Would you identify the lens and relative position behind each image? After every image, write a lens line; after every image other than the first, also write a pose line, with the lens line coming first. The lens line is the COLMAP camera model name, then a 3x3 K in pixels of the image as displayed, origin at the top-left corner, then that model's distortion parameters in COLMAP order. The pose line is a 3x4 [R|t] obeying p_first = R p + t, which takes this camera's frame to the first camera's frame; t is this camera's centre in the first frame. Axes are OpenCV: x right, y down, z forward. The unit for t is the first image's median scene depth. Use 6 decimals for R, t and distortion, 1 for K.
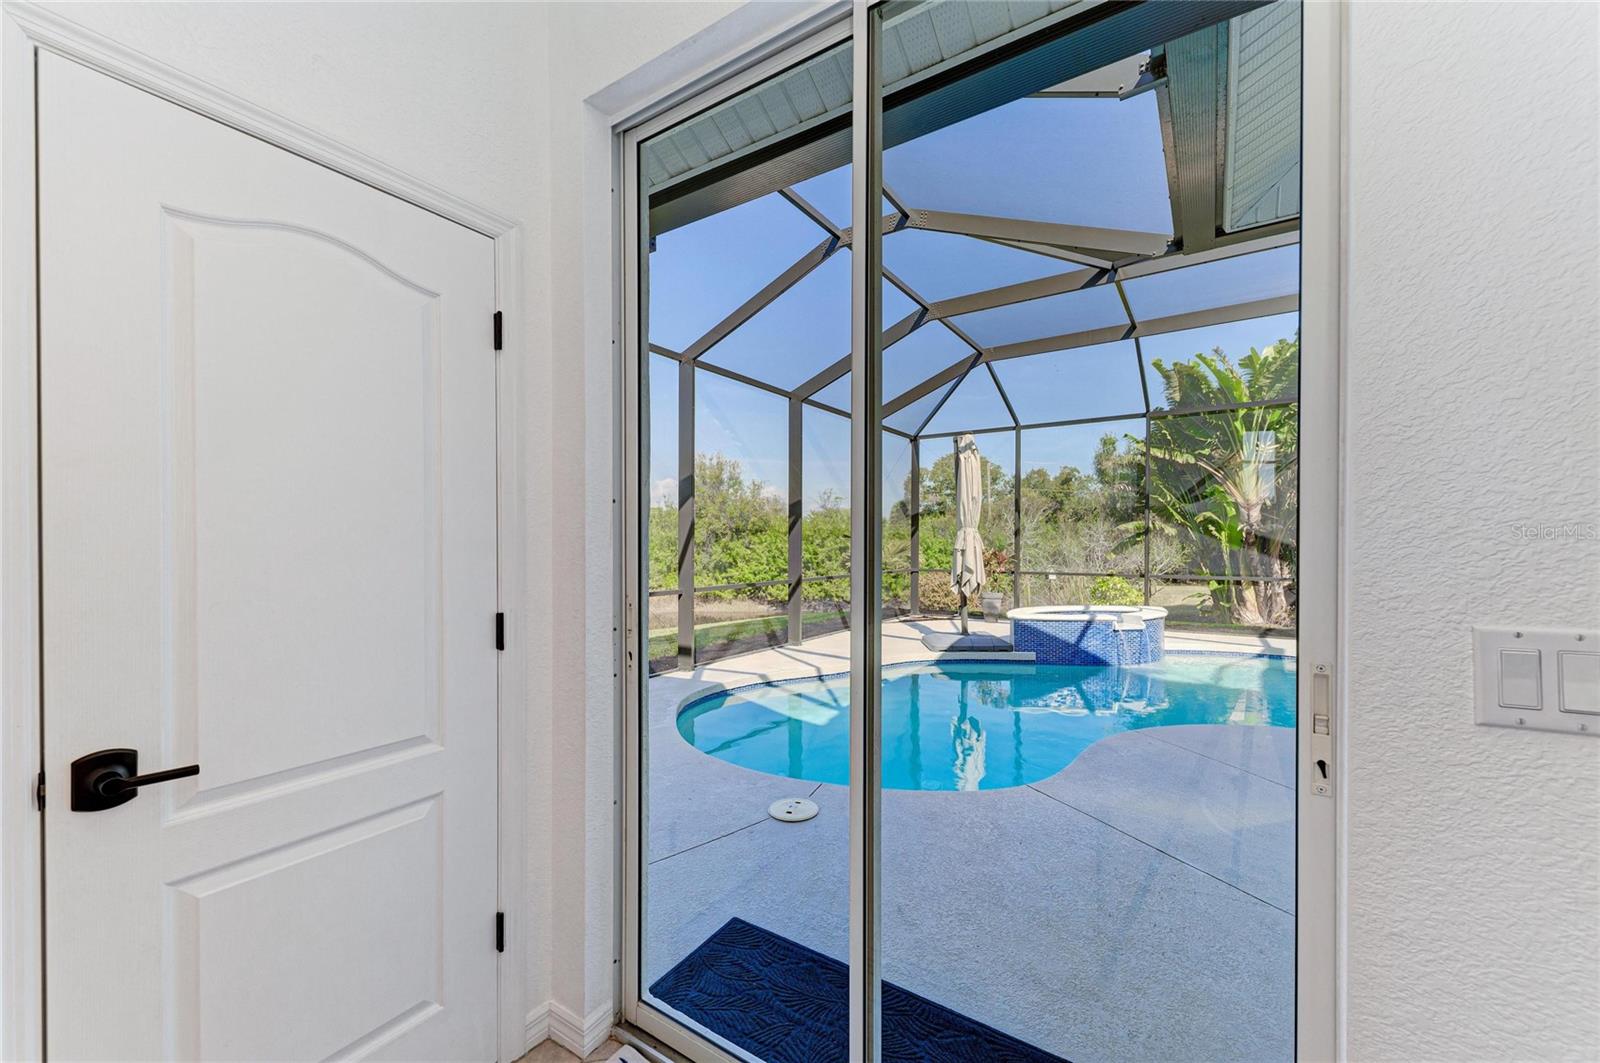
lens RADIAL K [[636.5, 0, 799.8], [0, 636.5, 538.3], [0, 0, 1]] dist [0.019028, -0.000082]
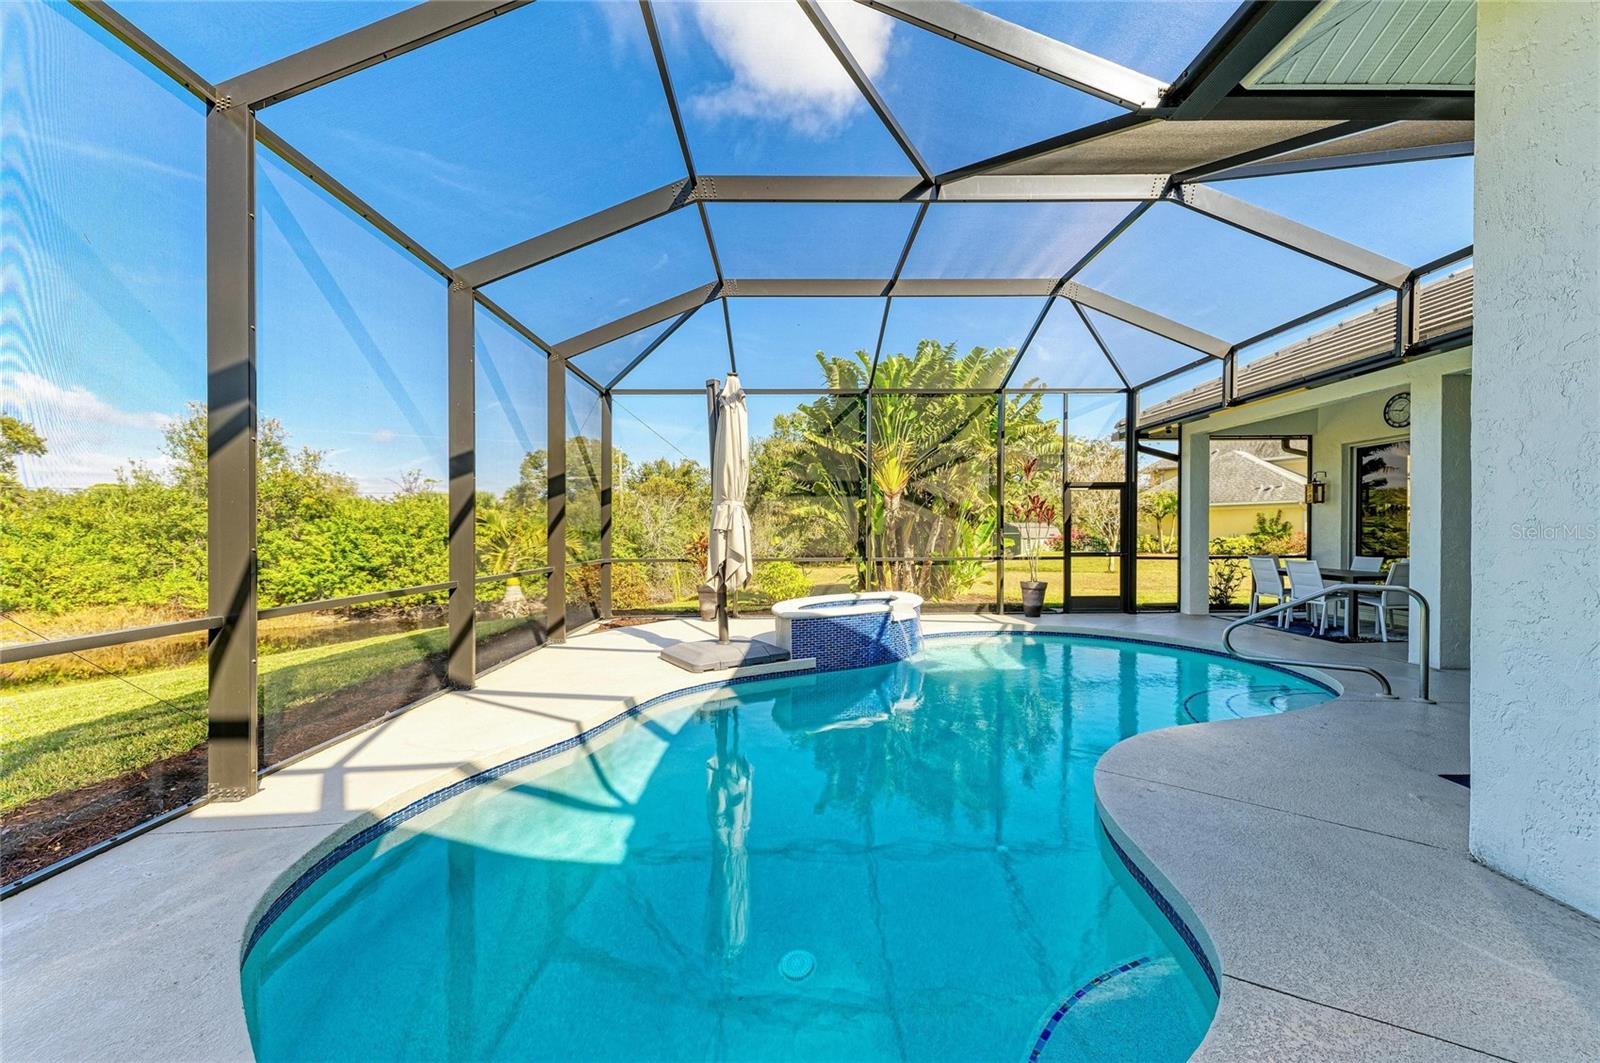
lens RADIAL K [[622.7, 0, 806.6], [0, 622.7, 535.4], [0, 0, 1]] dist [0.008699, -0.000238]
pose [[0.817155, -0.007520, 0.576369, -0.040829], [0.001603, 0.999941, 0.010775, 0.007479], [-0.576416, -0.007881, 0.817119, 0.158768]]
